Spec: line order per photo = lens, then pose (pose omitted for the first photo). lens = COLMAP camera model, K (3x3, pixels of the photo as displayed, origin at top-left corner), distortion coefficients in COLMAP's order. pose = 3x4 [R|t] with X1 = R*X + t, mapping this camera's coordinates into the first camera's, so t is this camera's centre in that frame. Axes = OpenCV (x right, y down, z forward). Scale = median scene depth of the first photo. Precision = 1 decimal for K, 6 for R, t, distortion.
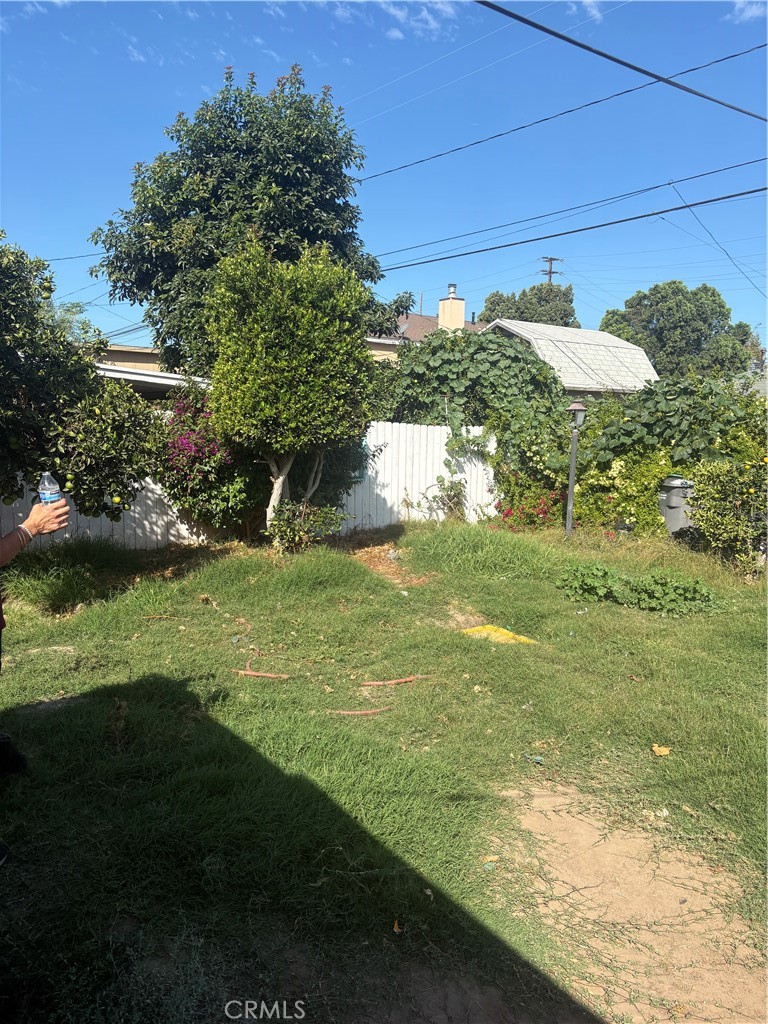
lens RADIAL K [[762.4, 0, 388.3], [0, 762.4, 518.8], [0, 0, 1]] dist [0.071639, -0.127001]
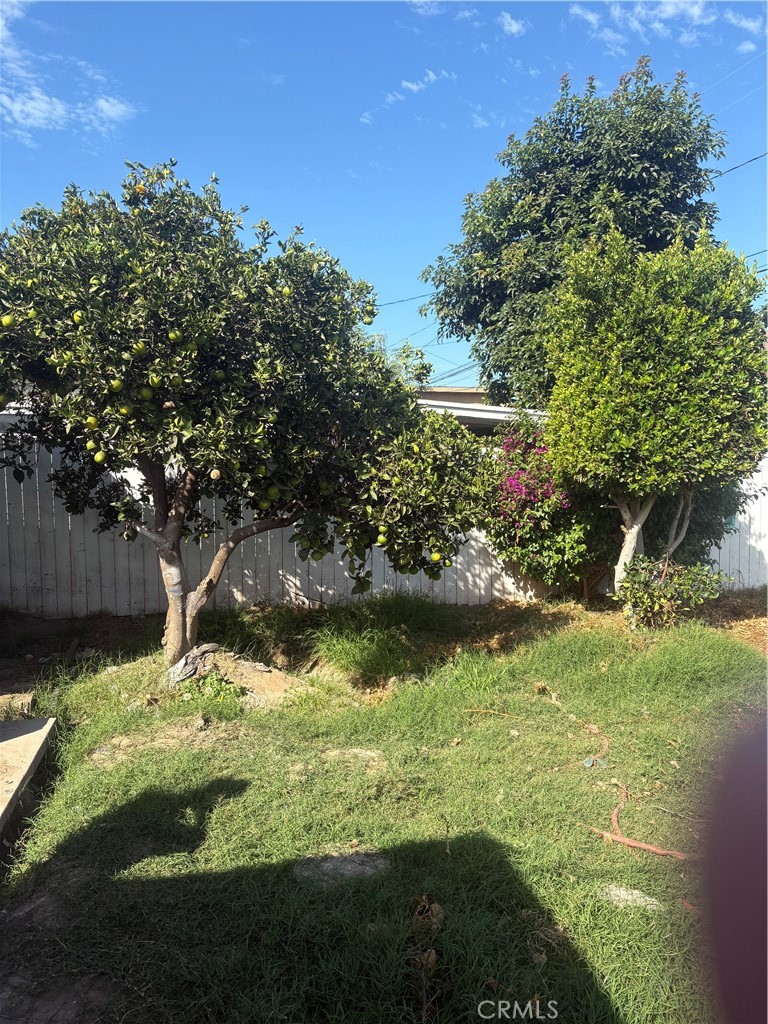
lens RADIAL K [[762.4, 0, 388.3], [0, 762.4, 518.8], [0, 0, 1]] dist [0.071639, -0.127001]
pose [[0.918027, 0.006838, -0.396459, -0.061664], [-0.026186, 0.998714, -0.043409, -0.021552], [0.395652, 0.050233, 0.917026, 0.182348]]
